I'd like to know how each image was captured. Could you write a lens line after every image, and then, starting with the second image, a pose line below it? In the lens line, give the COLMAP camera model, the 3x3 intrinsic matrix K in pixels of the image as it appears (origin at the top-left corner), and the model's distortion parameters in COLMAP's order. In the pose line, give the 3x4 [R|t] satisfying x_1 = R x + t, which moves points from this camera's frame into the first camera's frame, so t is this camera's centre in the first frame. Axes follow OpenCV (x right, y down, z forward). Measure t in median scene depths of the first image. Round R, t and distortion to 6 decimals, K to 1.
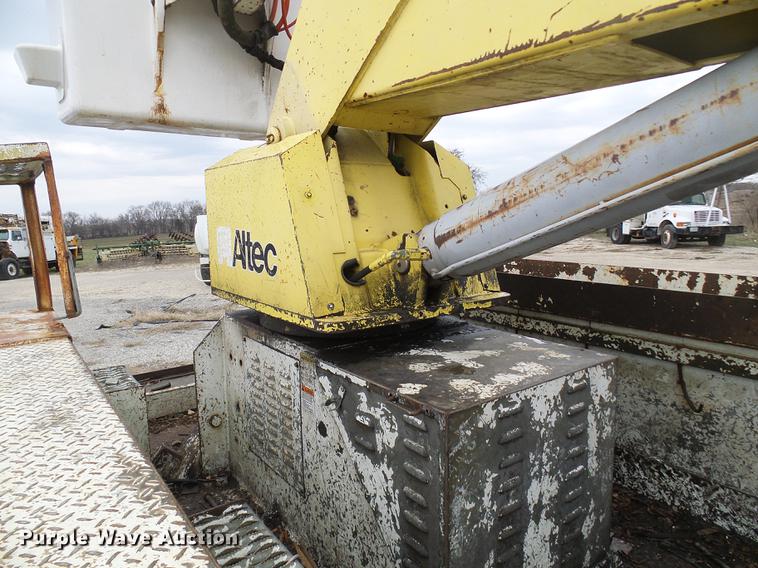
lens RADIAL K [[527.6, 0, 379.5], [0, 527.6, 287.8], [0, 0, 1]] dist [-0.006713, 0.007768]
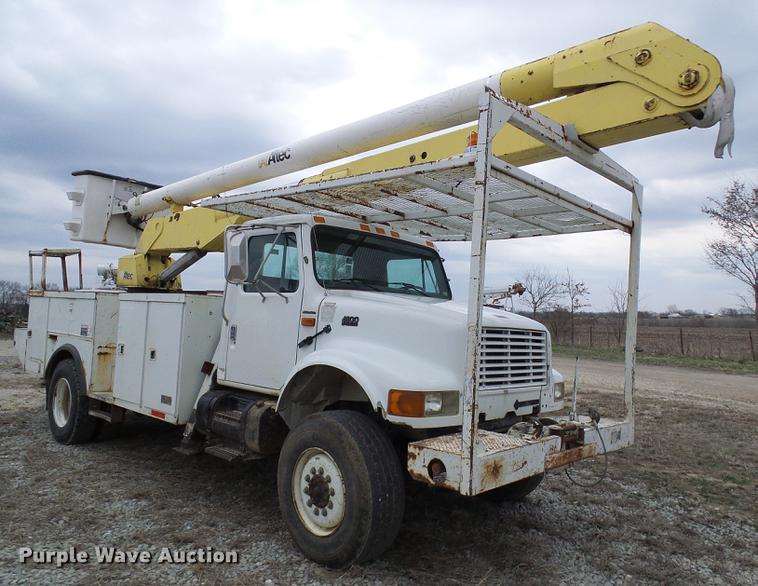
lens RADIAL K [[589.7, 0, 396.8], [0, 589.7, 291.0], [0, 0, 1]] dist [0.008815, 0.008437]
pose [[0.977699, 0.082033, 0.193326, 0.770619], [-0.043966, 0.980108, -0.193536, 0.683234], [-0.205357, 0.180720, 0.961857, -3.189801]]
